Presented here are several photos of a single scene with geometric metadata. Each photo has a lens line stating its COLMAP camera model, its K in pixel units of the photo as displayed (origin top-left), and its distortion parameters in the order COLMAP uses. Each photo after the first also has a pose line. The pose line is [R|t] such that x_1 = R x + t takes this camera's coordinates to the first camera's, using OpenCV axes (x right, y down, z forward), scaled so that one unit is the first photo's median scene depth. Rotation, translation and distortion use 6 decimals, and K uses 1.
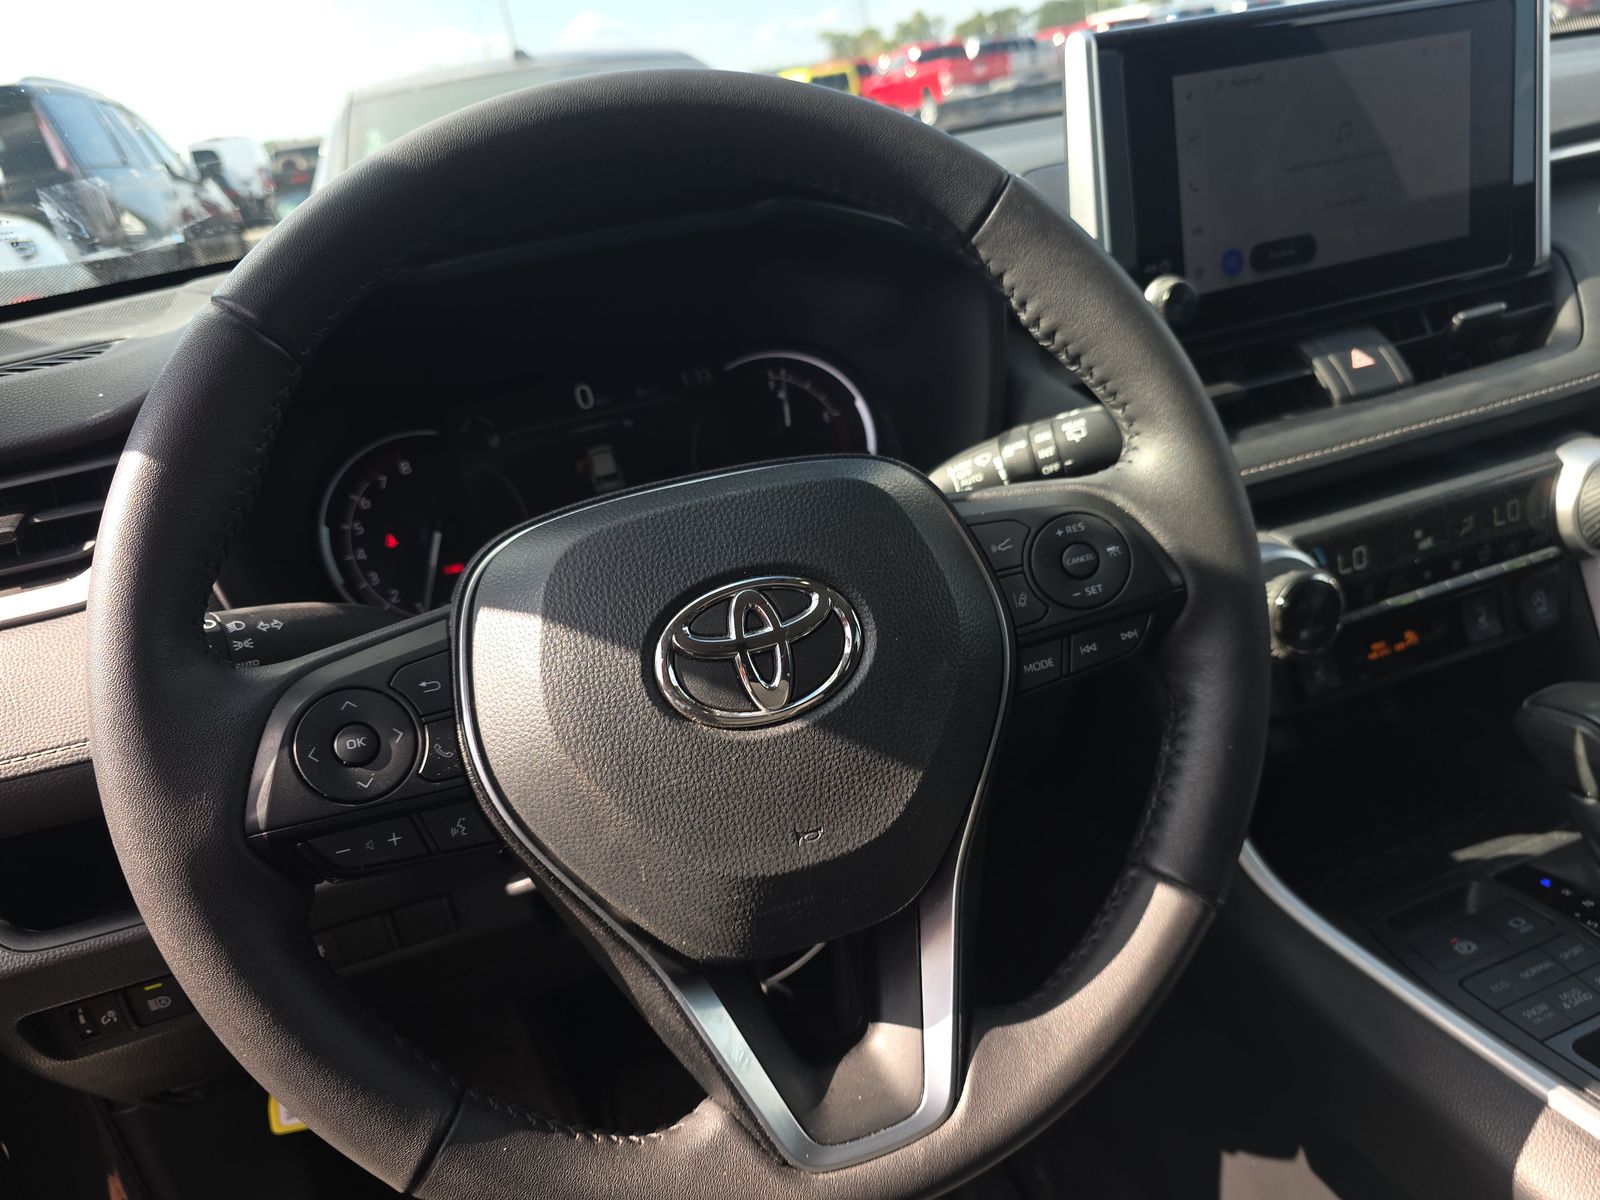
lens RADIAL K [[1085.2, 0, 799.9], [0, 1085.2, 600.8], [0, 0, 1]] dist [-0.006451, -0.003851]
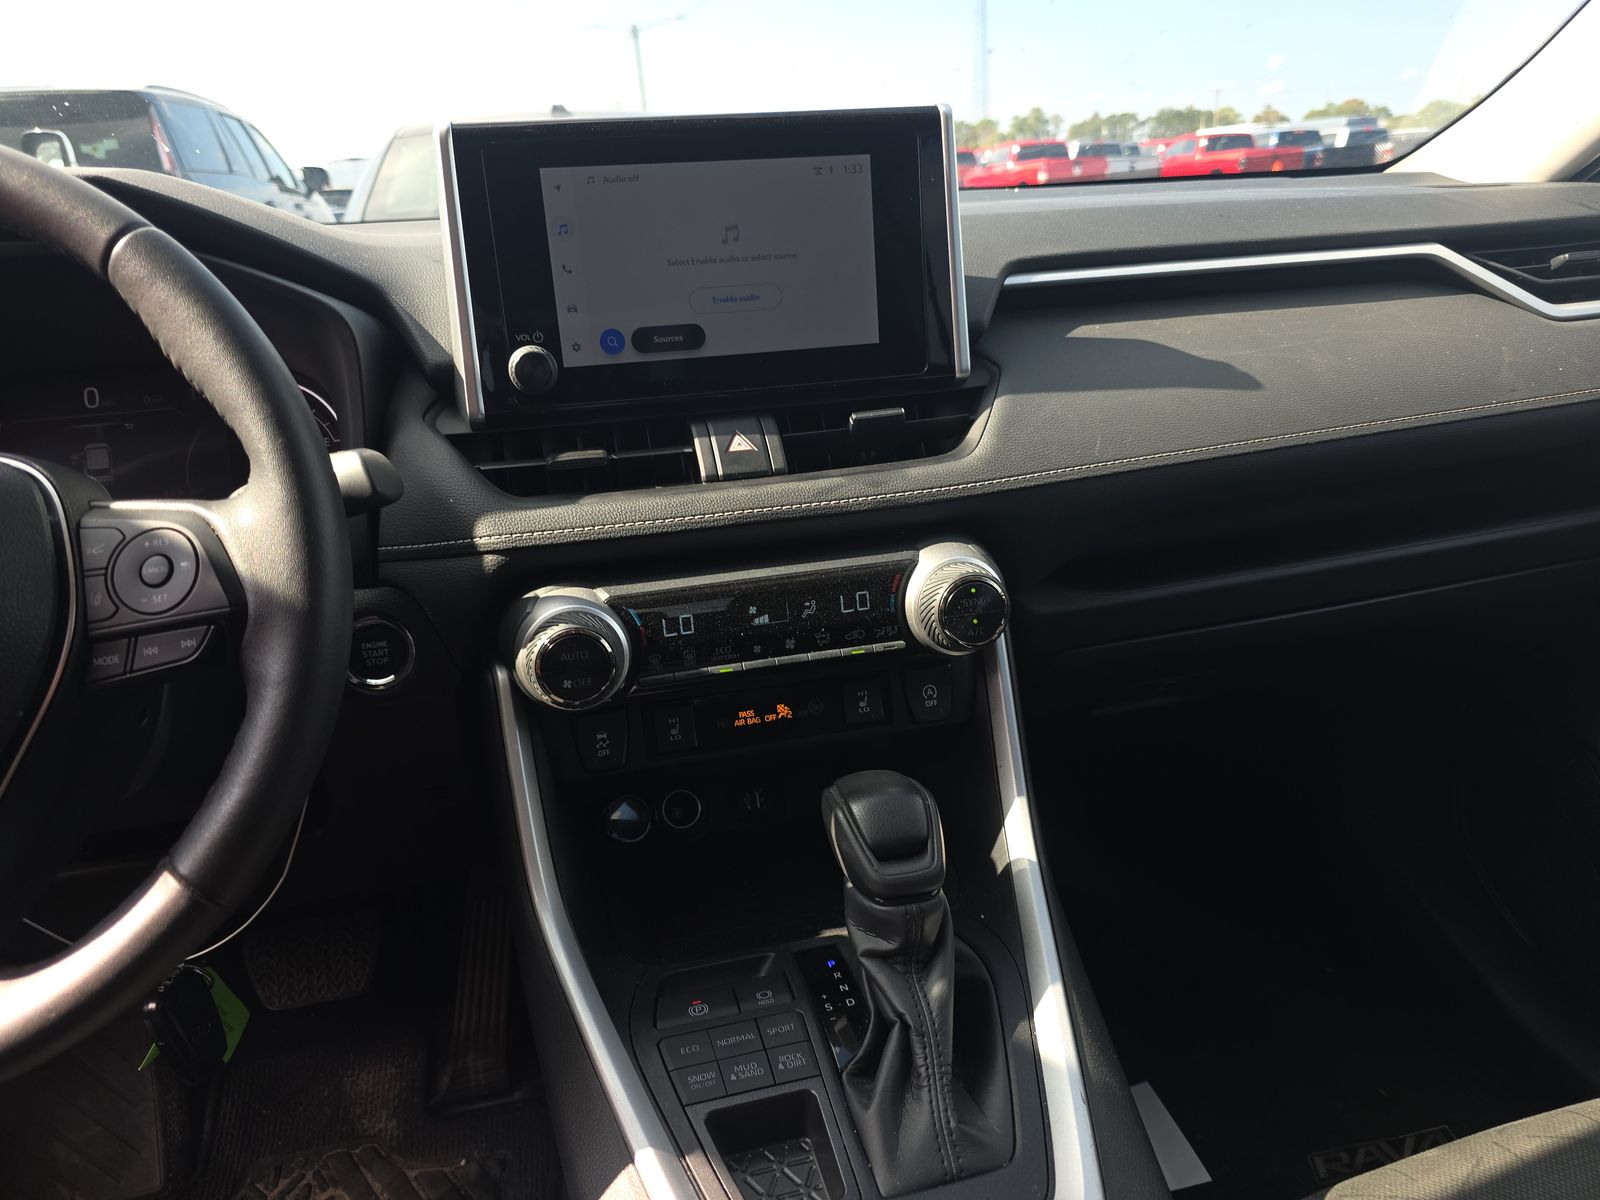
lens RADIAL K [[1059.1, 0, 800.8], [0, 1059.1, 580.7], [0, 0, 1]] dist [0.061732, -0.090864]
pose [[0.990092, 0.125068, -0.063836, 0.663207], [-0.129216, 0.989445, -0.065589, -0.027189], [0.054959, 0.073188, 0.995803, -0.037592]]
